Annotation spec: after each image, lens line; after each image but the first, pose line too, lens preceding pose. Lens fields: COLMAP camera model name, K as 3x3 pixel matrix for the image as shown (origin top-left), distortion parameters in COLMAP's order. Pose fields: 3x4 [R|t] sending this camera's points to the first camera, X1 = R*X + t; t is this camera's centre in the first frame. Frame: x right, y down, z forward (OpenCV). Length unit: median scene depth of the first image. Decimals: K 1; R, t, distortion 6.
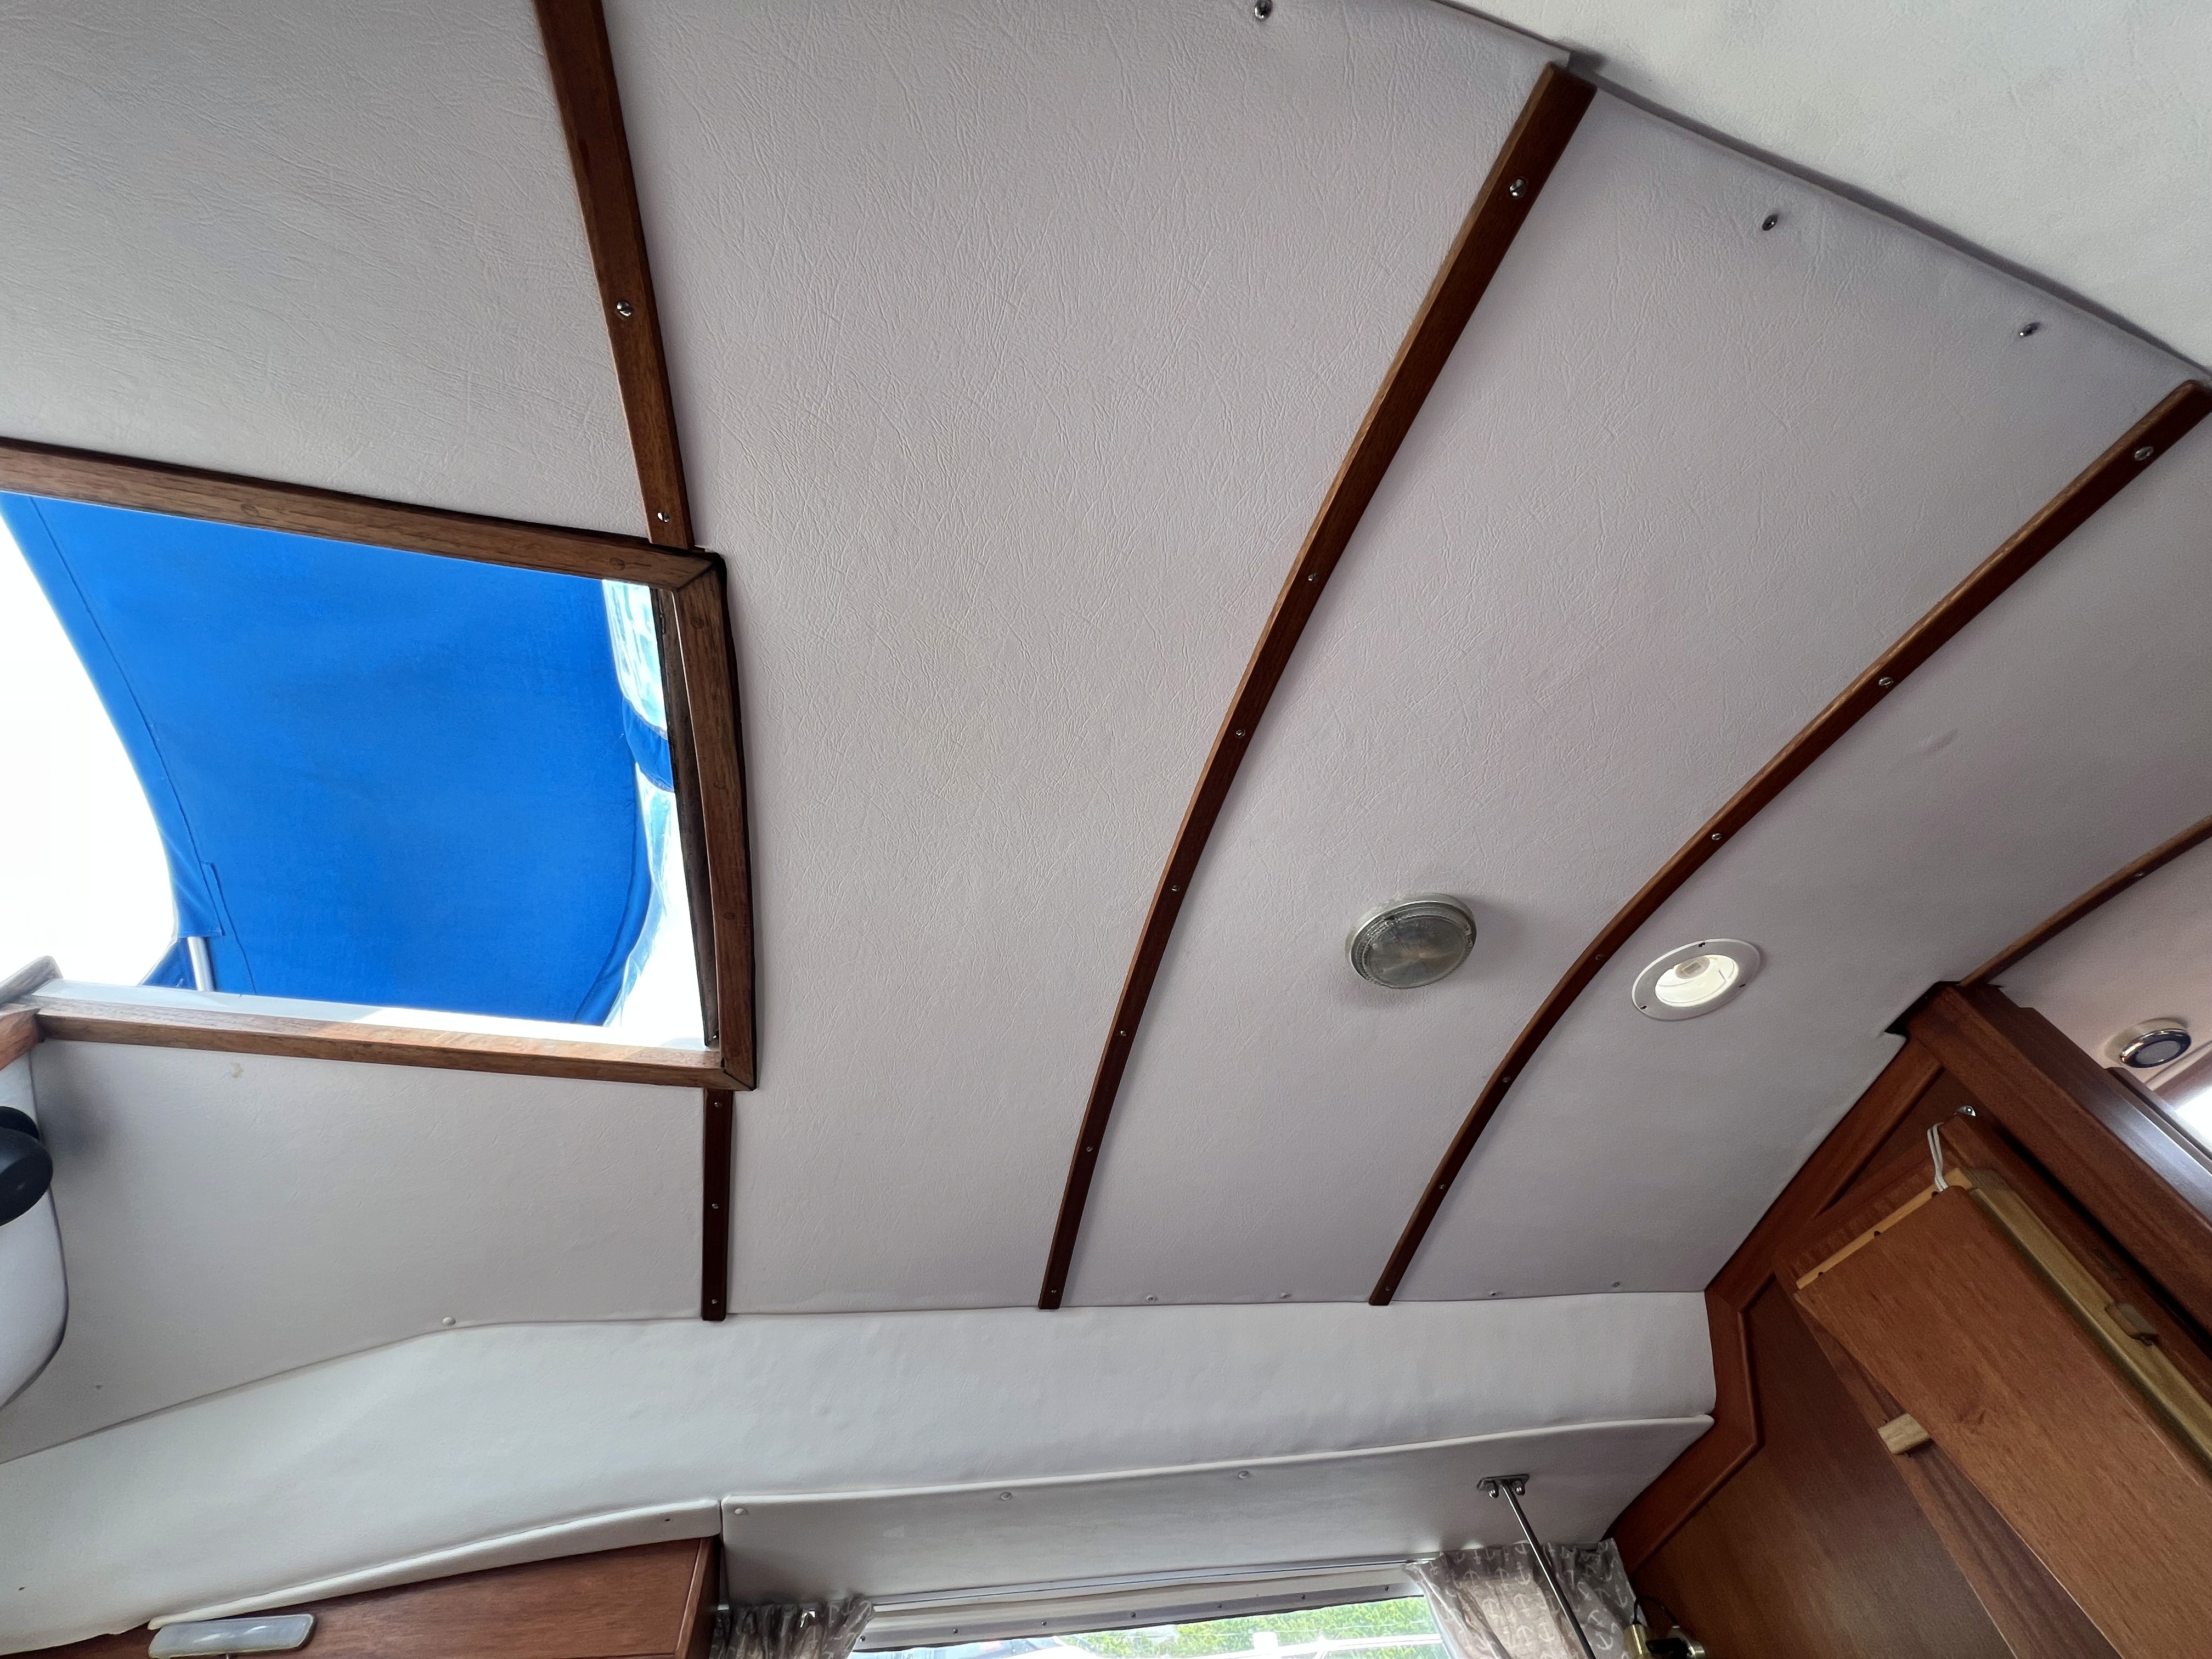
lens RADIAL K [[881.3, 0, 1104.6], [0, 881.3, 828.2], [0, 0, 1]] dist [0.001112, 0.000187]
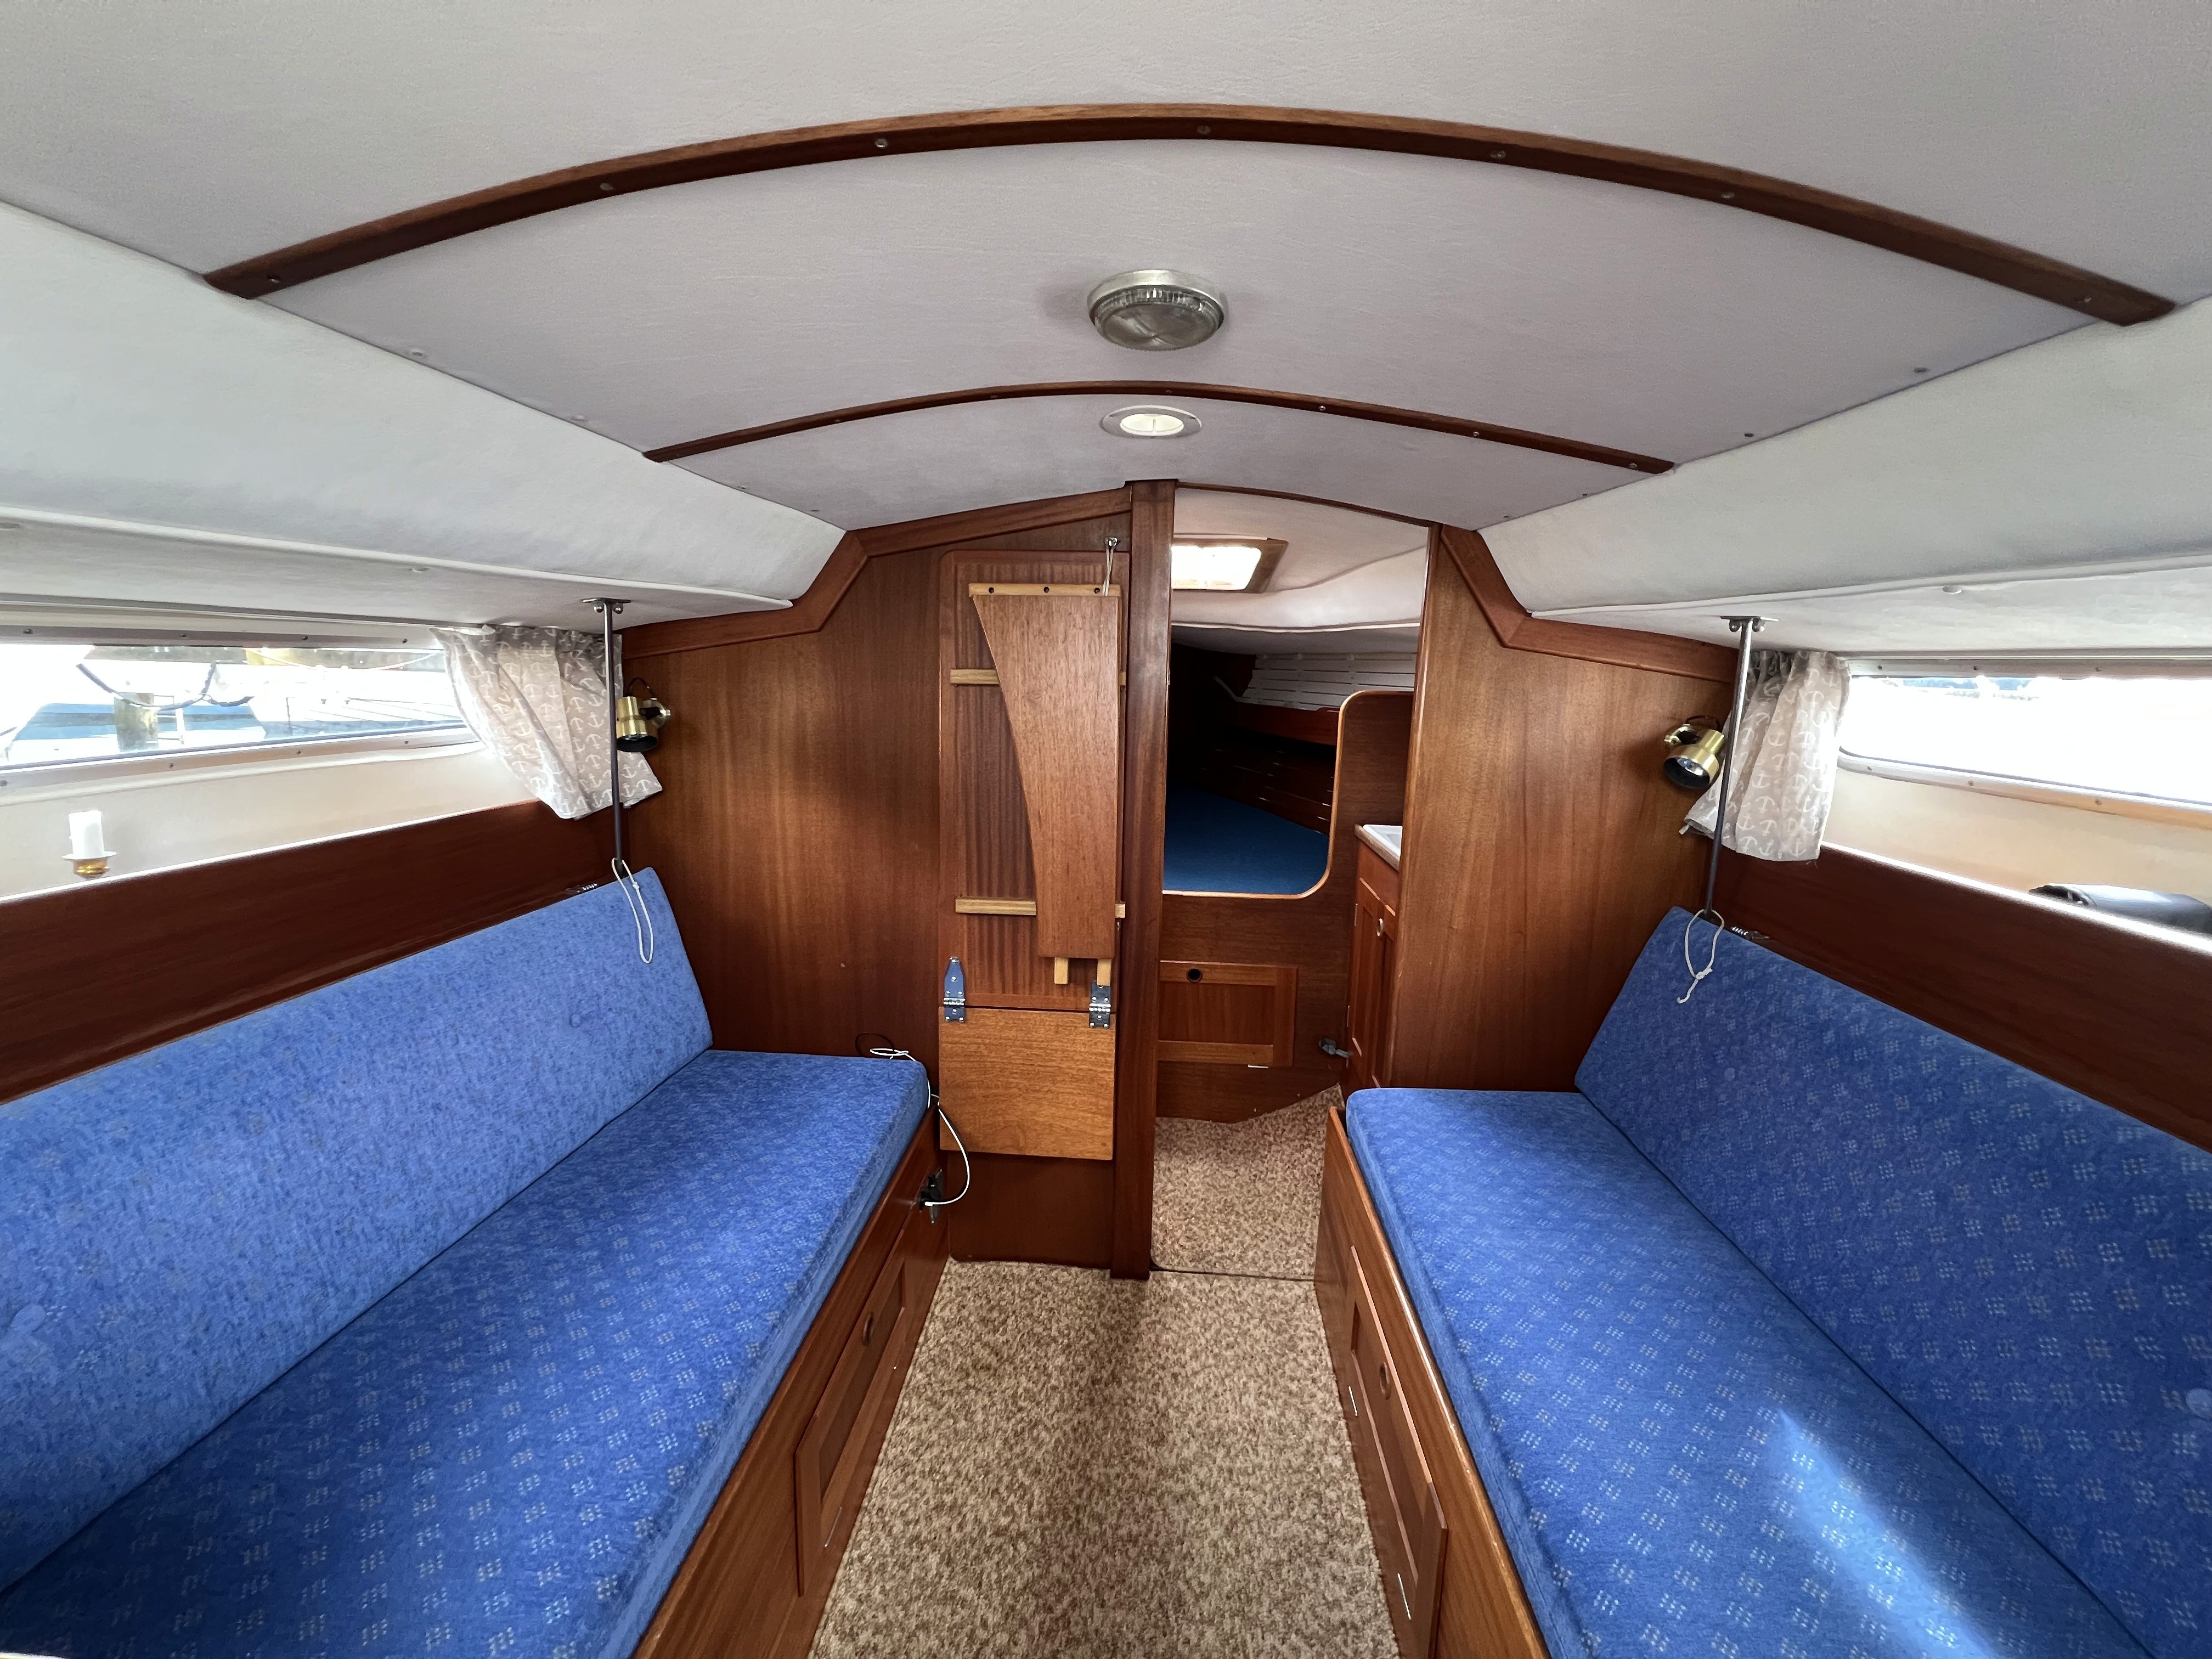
lens RADIAL K [[881.3, 0, 1109.5], [0, 881.3, 837.4], [0, 0, 1]] dist [0.001112, 0.000187]
pose [[0.202372, -0.118444, 0.972120, -0.495381], [-0.787436, 0.570485, 0.233434, 0.193042], [-0.582229, -0.812722, 0.022184, 0.413109]]
